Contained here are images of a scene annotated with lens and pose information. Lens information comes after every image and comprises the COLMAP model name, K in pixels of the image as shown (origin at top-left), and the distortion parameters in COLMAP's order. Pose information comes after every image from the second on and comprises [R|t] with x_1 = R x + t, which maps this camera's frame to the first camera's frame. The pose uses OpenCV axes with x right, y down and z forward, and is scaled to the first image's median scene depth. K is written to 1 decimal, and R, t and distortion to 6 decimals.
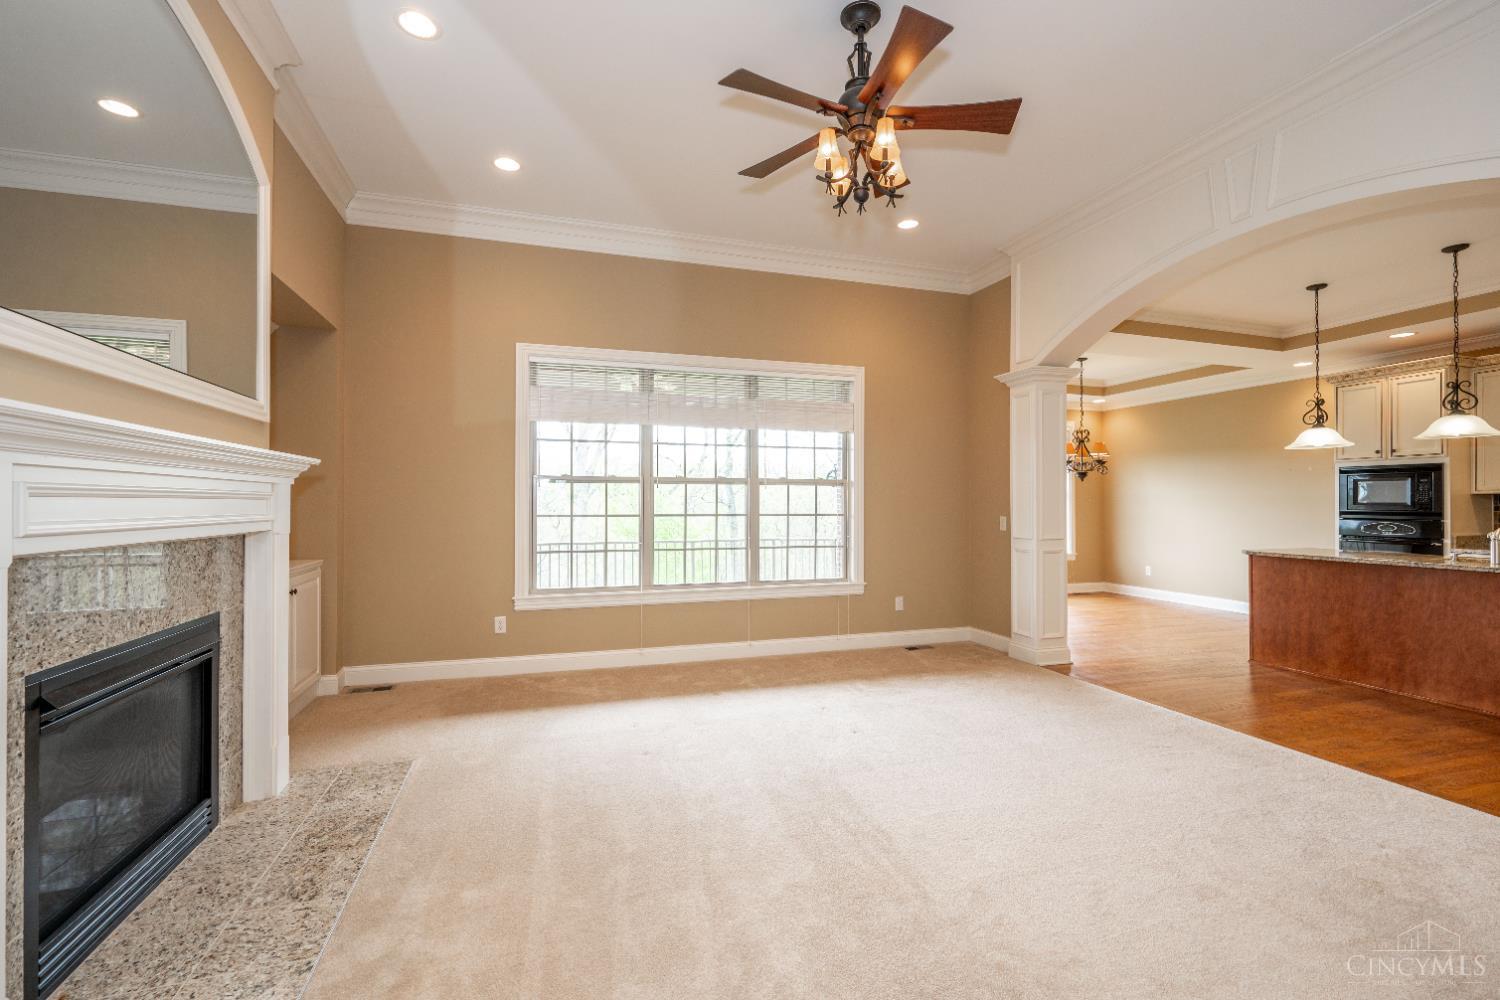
lens RADIAL K [[659.1, 0, 755.5], [0, 659.1, 494.4], [0, 0, 1]] dist [-0.003885, 0.001331]
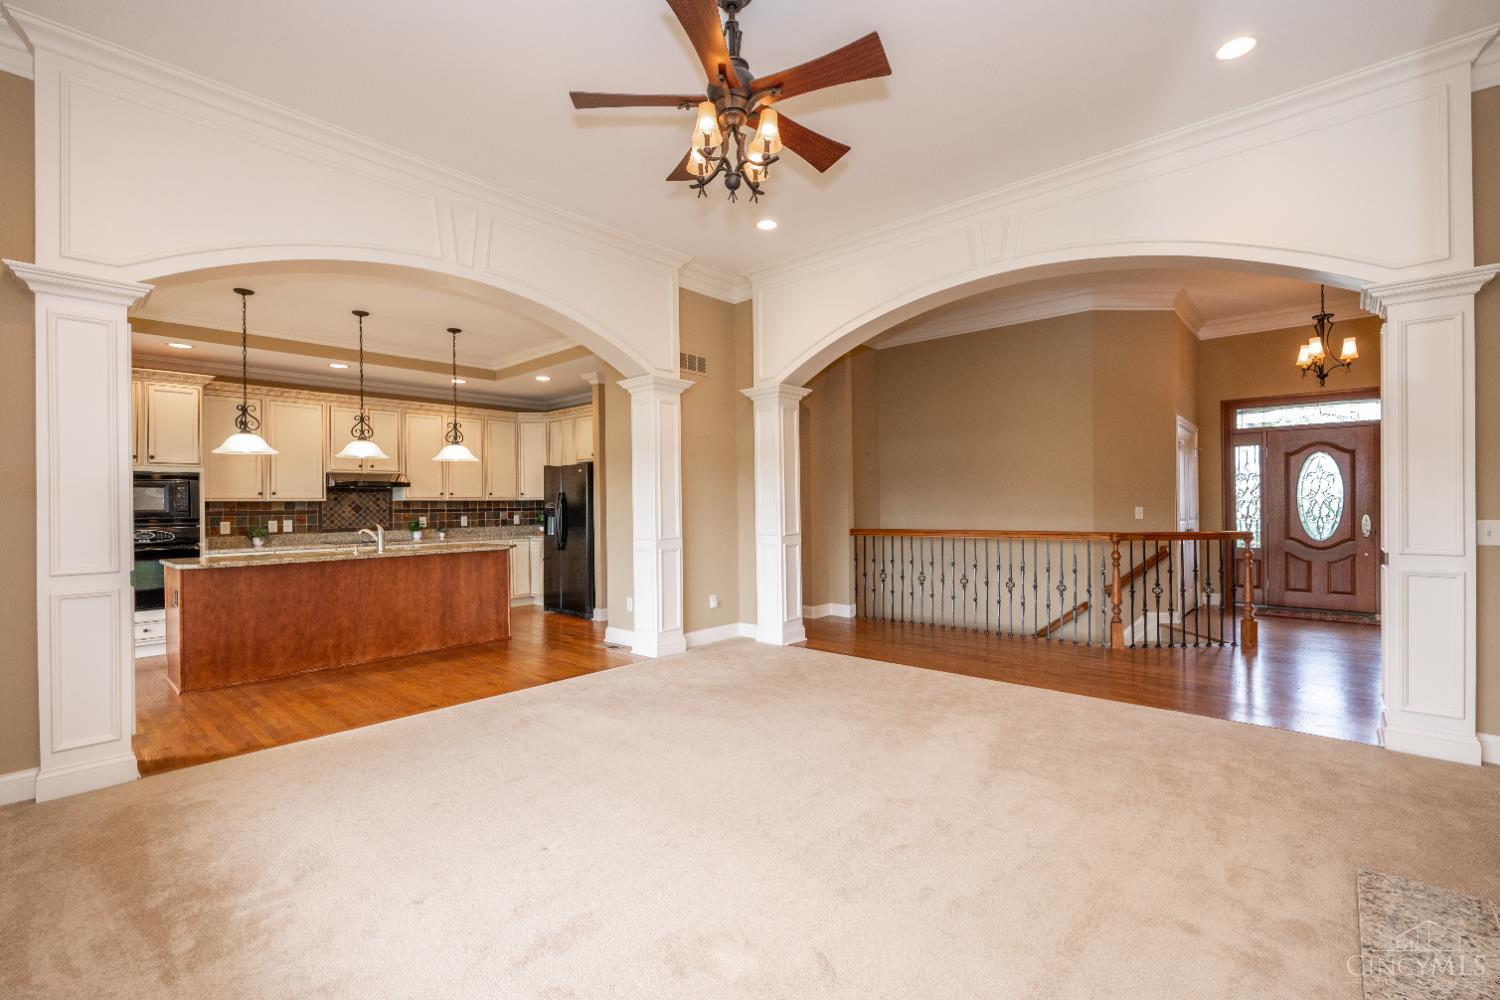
lens RADIAL K [[659.1, 0, 740.1], [0, 659.1, 510.4], [0, 0, 1]] dist [-0.003885, 0.001331]
pose [[-0.488748, -0.002294, 0.872422, -0.402962], [0.000130, 0.999996, 0.002702, 0.013652], [-0.872425, 0.001434, -0.488745, 0.891517]]
